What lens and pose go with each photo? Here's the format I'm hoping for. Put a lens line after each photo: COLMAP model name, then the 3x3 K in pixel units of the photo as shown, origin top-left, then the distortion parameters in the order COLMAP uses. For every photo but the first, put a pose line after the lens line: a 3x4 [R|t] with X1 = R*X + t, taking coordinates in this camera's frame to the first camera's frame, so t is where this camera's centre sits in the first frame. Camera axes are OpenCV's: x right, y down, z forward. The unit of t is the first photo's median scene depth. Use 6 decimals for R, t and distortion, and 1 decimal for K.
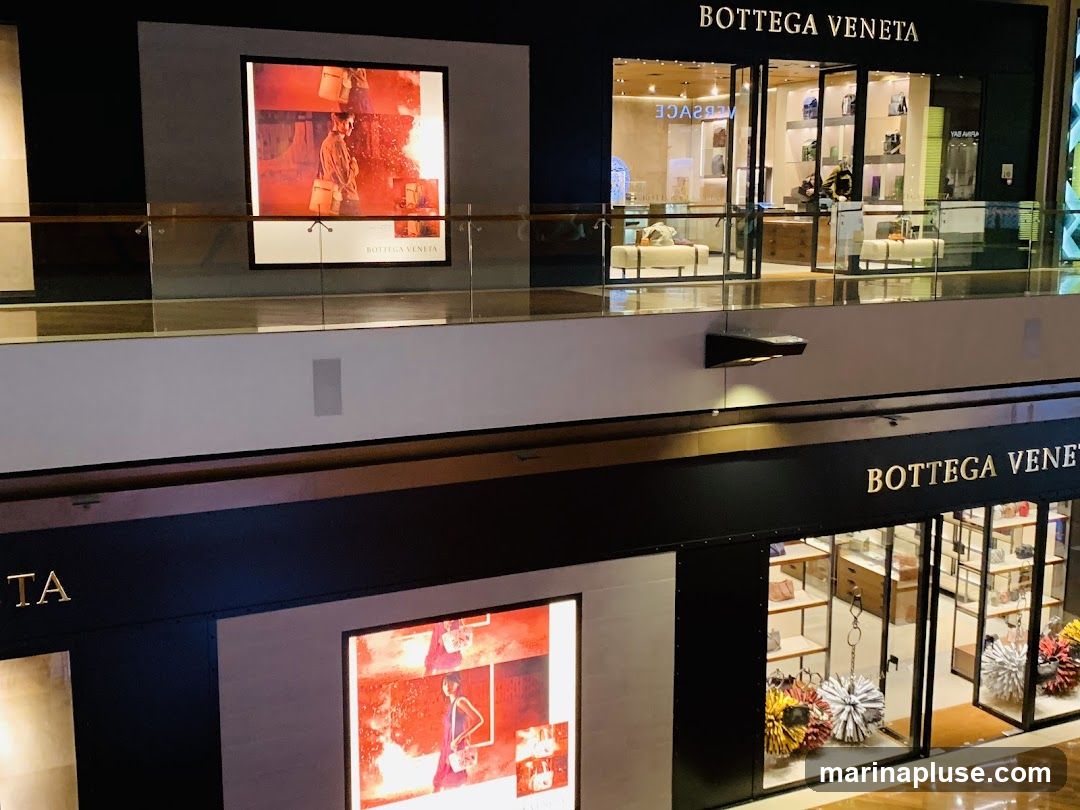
lens RADIAL K [[1228.0, 0, 538.3], [0, 1228.0, 400.0], [0, 0, 1]] dist [0.042324, 0.000000]
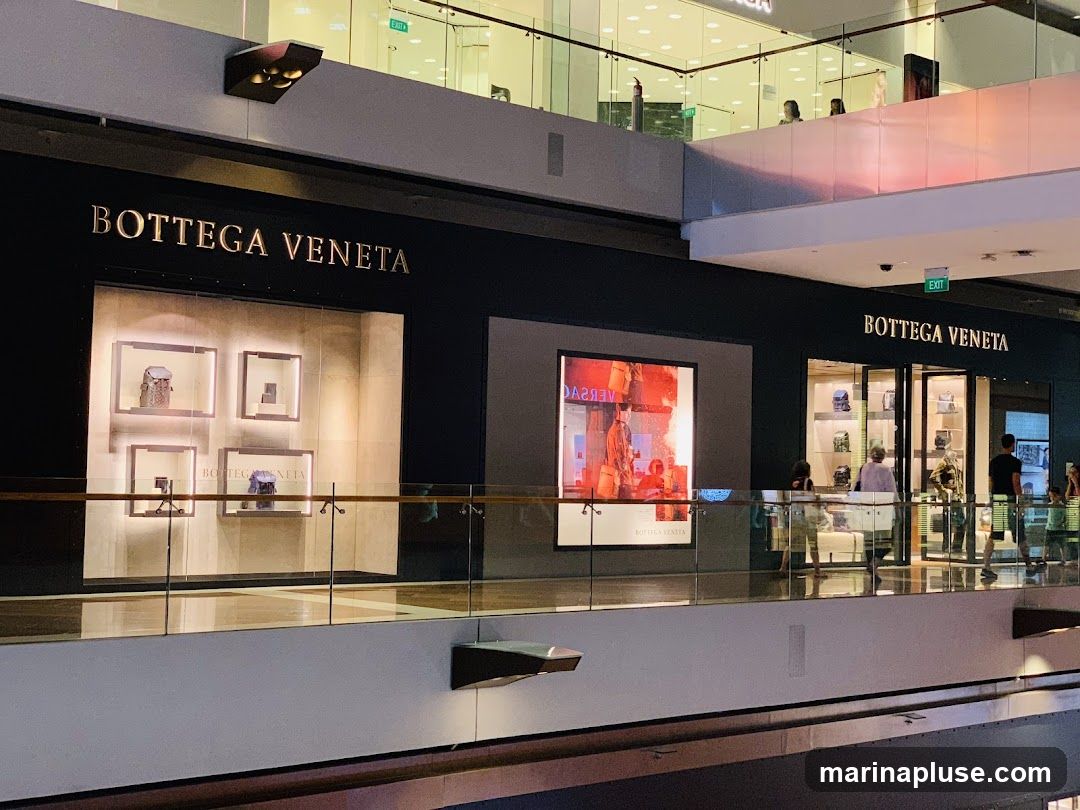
lens RADIAL K [[1637.3, 0, 539.1], [0, 1637.3, 401.0], [0, 0, 1]] dist [0.069364, 0.000000]
pose [[0.955438, 0.033204, 0.293317, -0.619049], [0.028814, 0.978419, -0.204614, 0.048857], [-0.293781, 0.203948, 0.933862, -0.281478]]
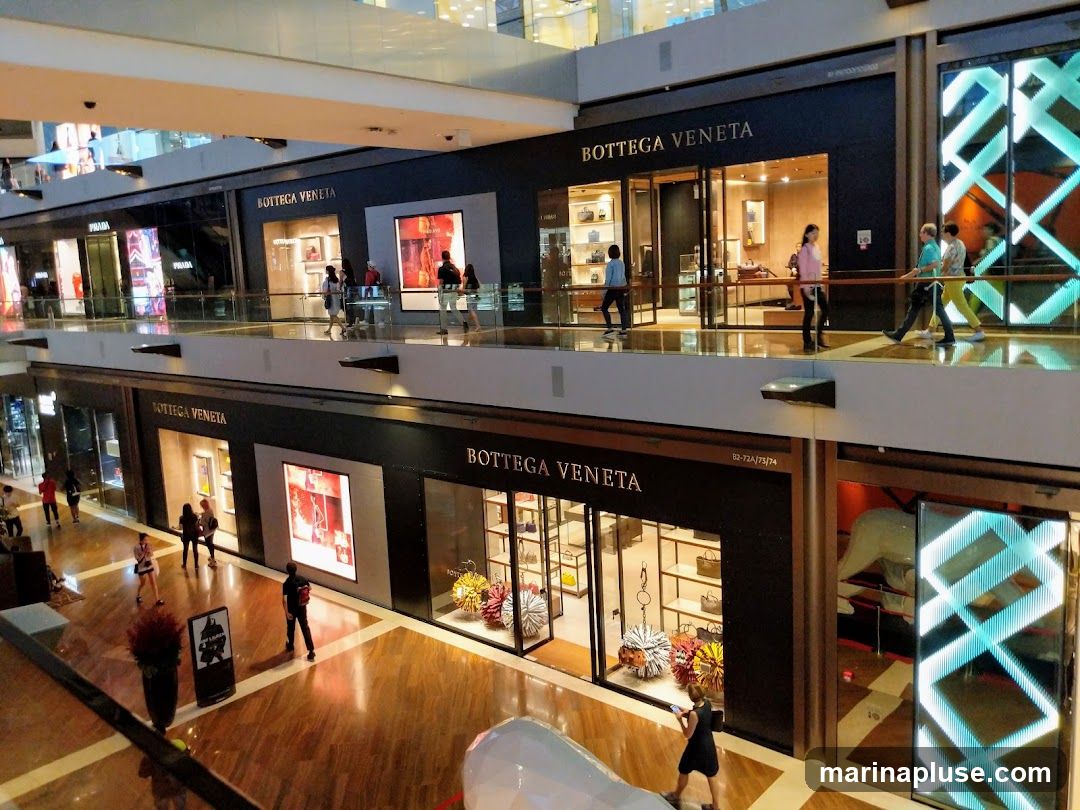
lens RADIAL K [[834.2, 0, 542.1], [0, 834.2, 411.0], [0, 0, 1]] dist [0.054430, 0.001938]
pose [[0.400694, 0.131626, -0.906708, 1.191828], [-0.112909, 0.989177, 0.093701, -0.096045], [0.909228, 0.064830, 0.411219, 0.595136]]
